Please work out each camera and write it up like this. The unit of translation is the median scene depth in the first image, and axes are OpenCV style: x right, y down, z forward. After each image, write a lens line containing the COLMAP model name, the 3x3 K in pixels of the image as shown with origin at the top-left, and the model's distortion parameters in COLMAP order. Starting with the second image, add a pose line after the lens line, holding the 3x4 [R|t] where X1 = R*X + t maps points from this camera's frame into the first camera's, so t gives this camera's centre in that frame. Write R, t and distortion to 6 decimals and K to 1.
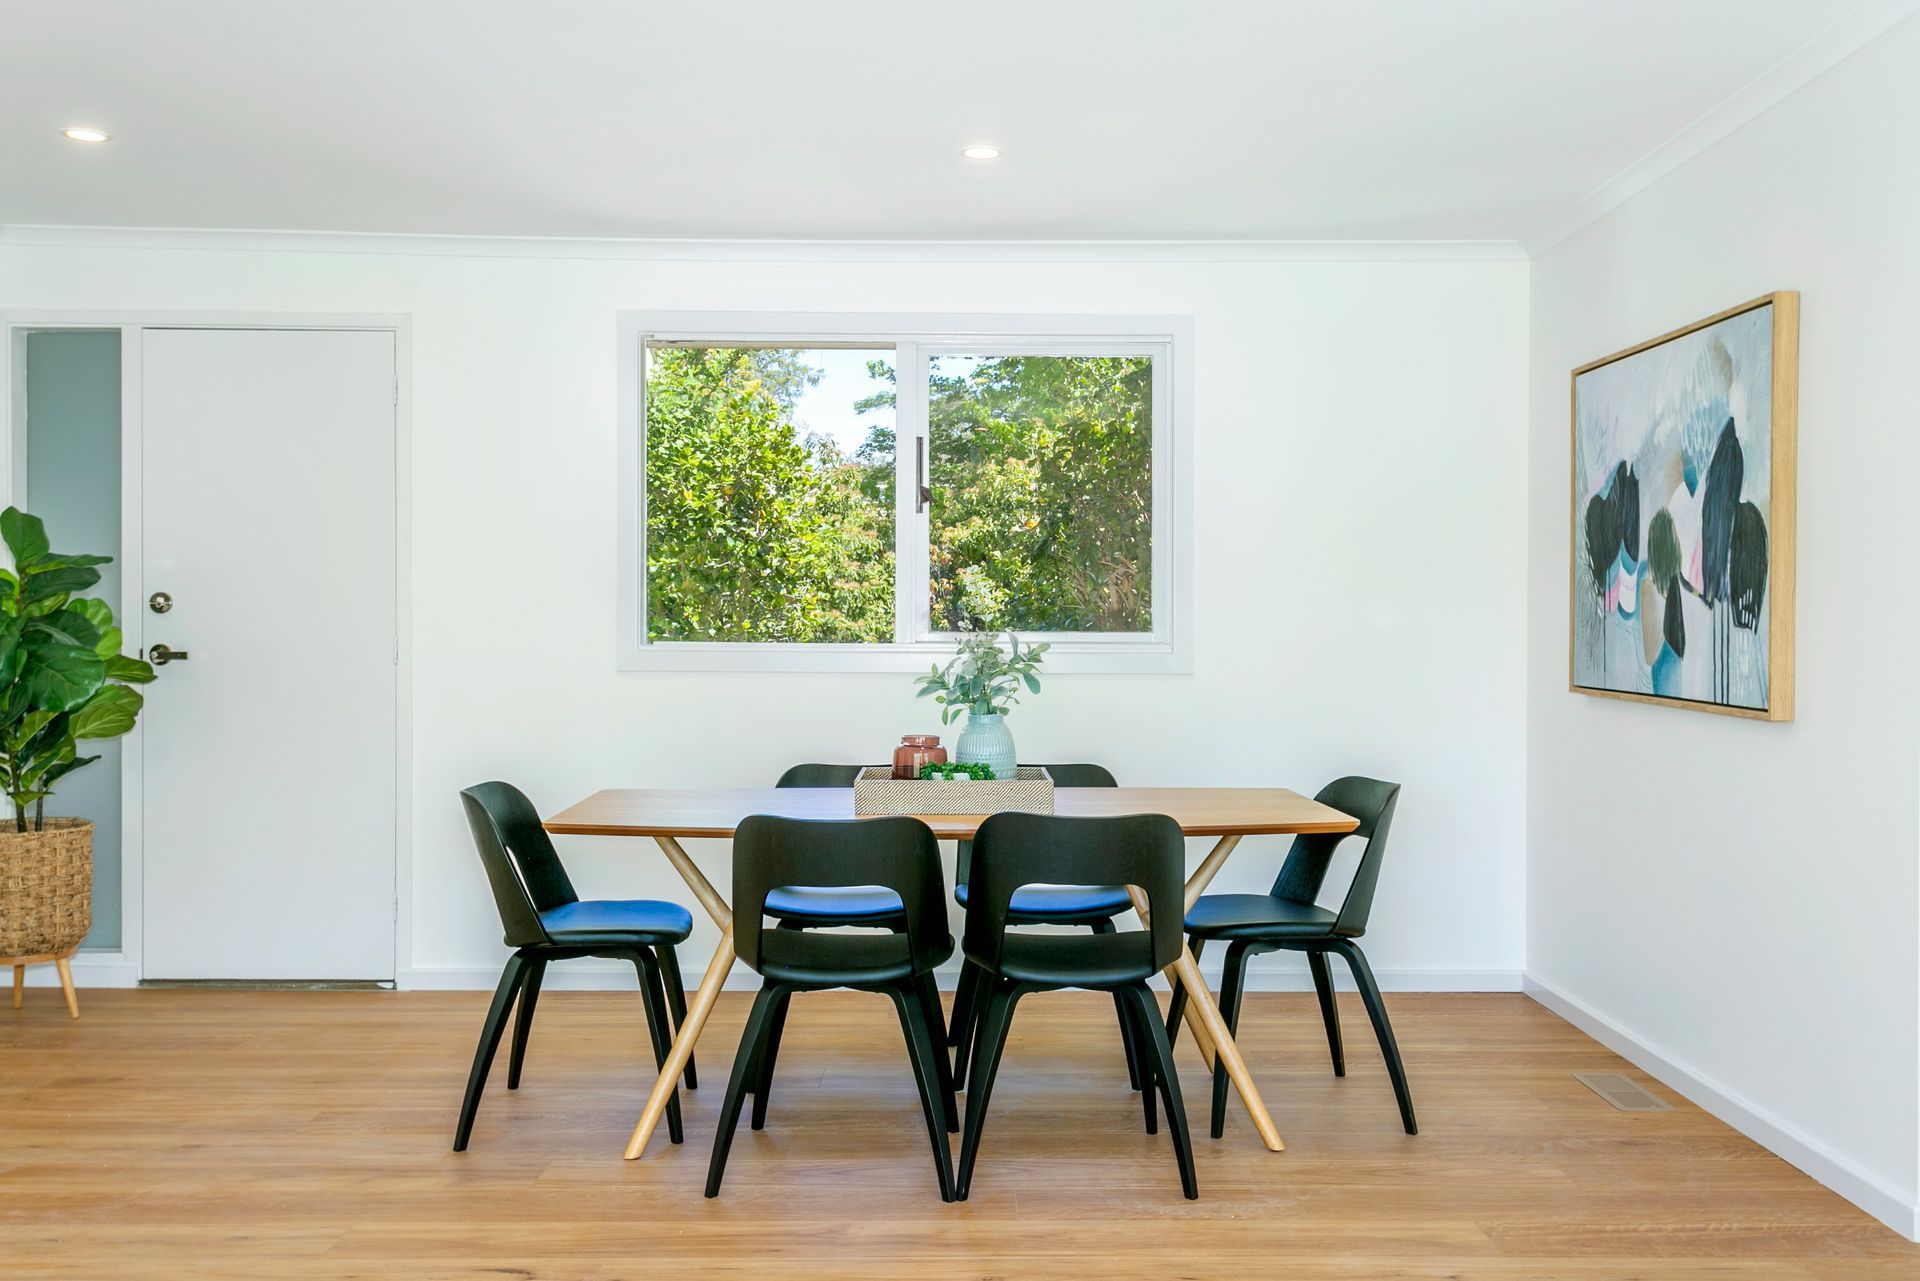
lens RADIAL K [[1668.6, 0, 960.0], [0, 1668.6, 640.5], [0, 0, 1]] dist [0.002841, 0.009831]
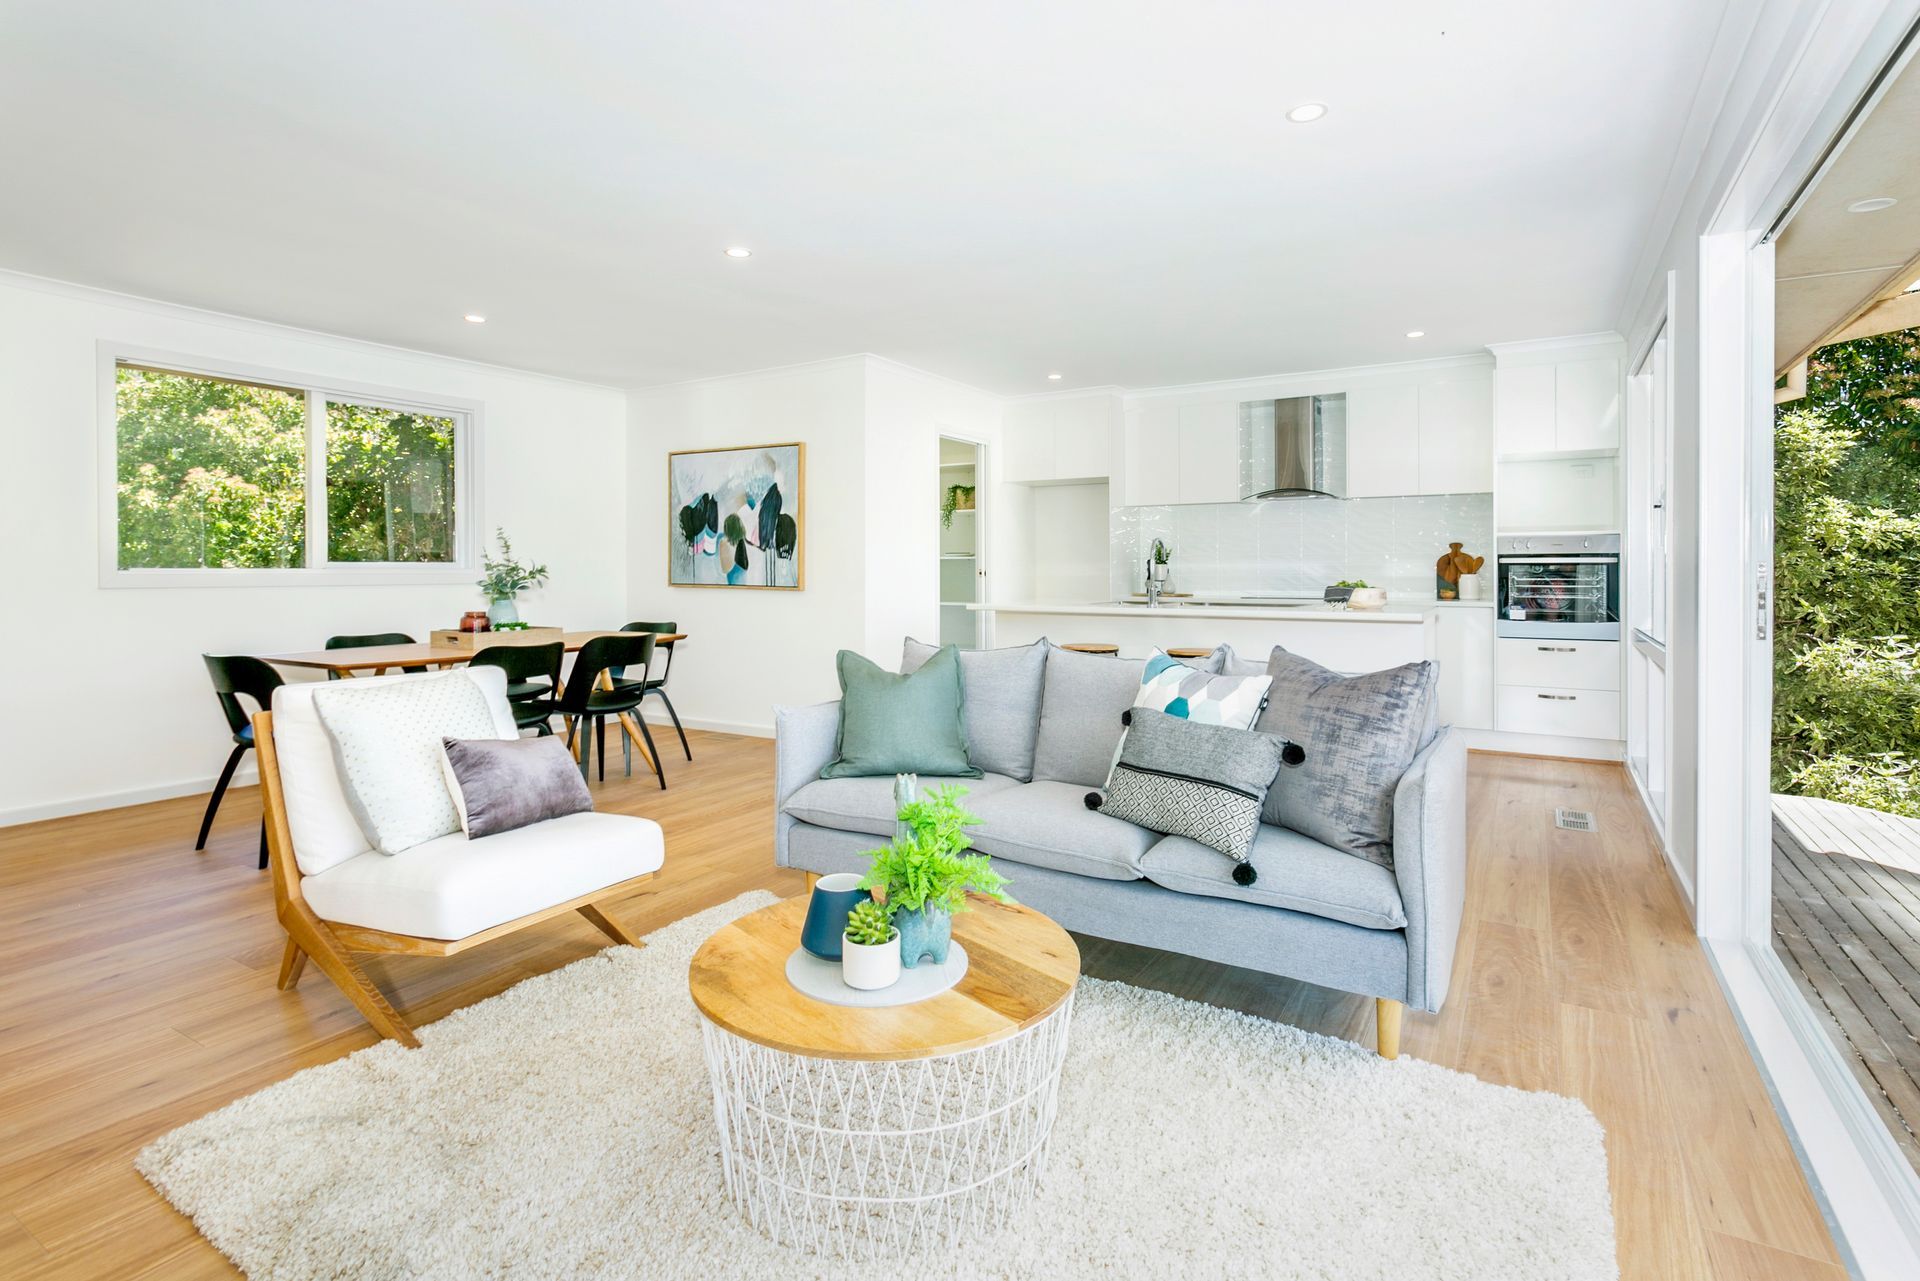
lens RADIAL K [[937.5, 0, 965.2], [0, 937.5, 579.9], [0, 0, 1]] dist [-0.001077, 0.000166]
pose [[0.524720, -0.016106, 0.851122, -0.638868], [0.012201, 0.999861, 0.011398, 0.013007], [-0.851187, 0.004404, 0.524843, -0.081424]]
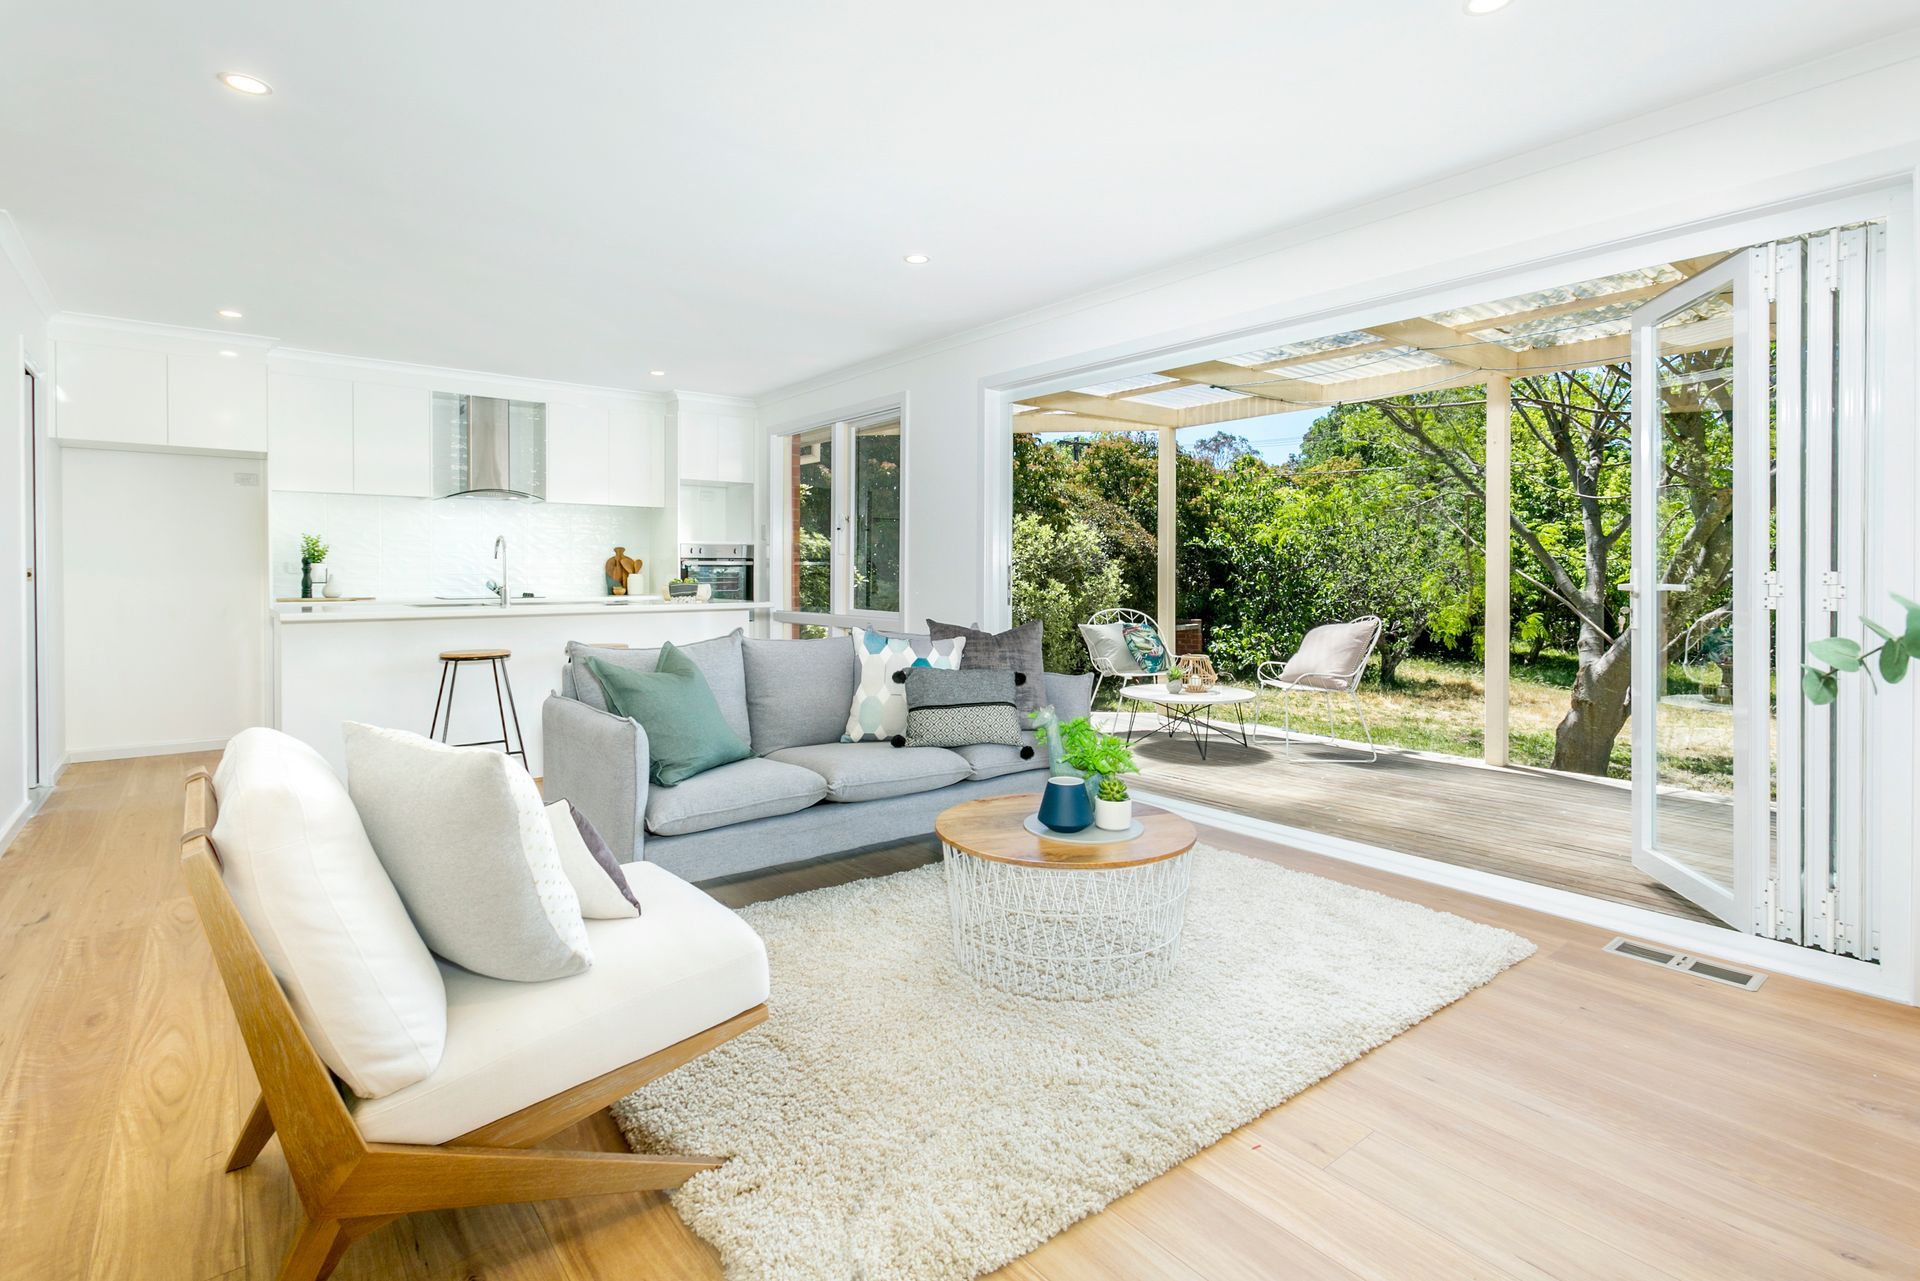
lens RADIAL K [[937.5, 0, 965.2], [0, 937.5, 579.9], [0, 0, 1]] dist [-0.001077, 0.000166]
pose [[-0.624105, -0.009648, 0.781281, -0.734315], [0.004749, 0.999858, 0.016141, 0.016165], [-0.781326, 0.013784, -0.623971, 0.597250]]
